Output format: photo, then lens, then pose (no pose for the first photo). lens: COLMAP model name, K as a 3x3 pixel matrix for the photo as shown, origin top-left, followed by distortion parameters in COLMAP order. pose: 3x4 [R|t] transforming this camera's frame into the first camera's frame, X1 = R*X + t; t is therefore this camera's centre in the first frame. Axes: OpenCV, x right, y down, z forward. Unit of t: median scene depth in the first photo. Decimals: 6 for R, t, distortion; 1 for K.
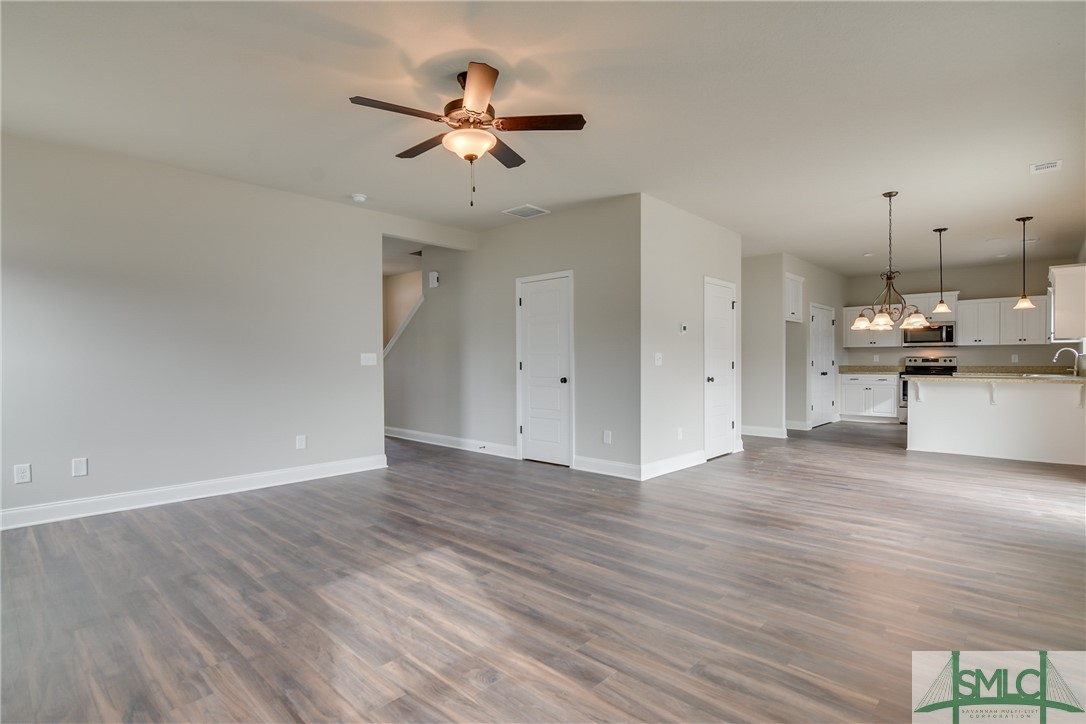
lens RADIAL K [[535.1, 0, 550.4], [0, 535.1, 366.8], [0, 0, 1]] dist [-0.002303, -0.006106]
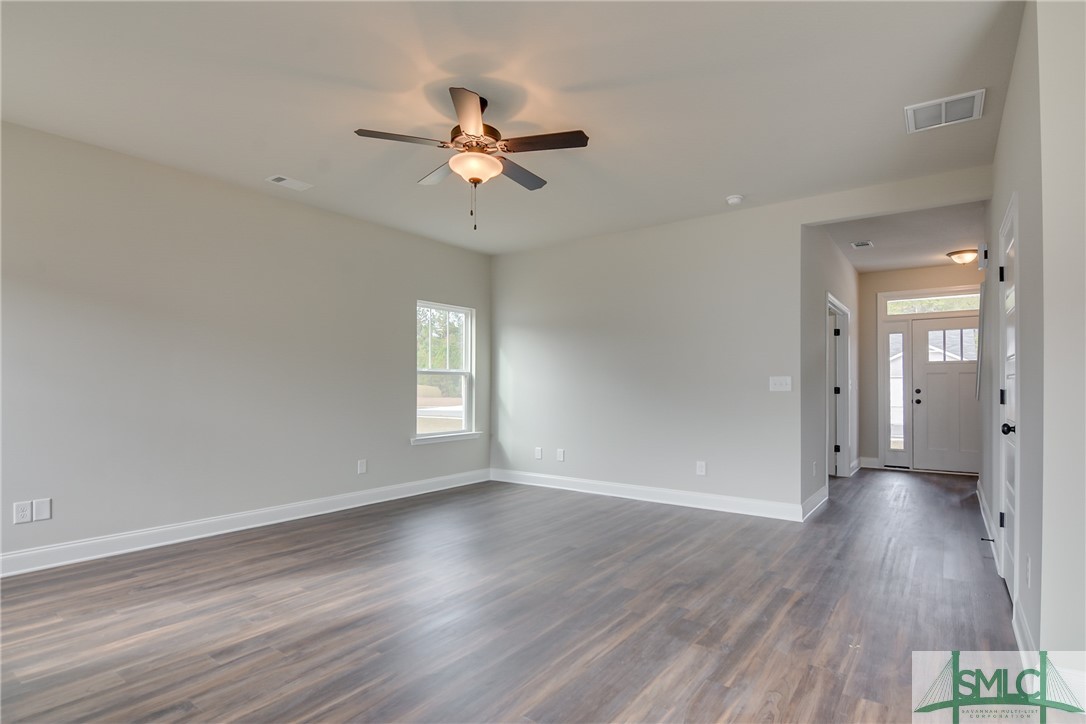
lens RADIAL K [[535.1, 0, 512.2], [0, 535.1, 387.7], [0, 0, 1]] dist [-0.002303, -0.006106]
pose [[0.083491, 0.004432, -0.996499, 0.676909], [-0.005900, 0.999975, 0.003953, -0.013568], [0.996491, 0.005549, 0.083515, 0.789436]]
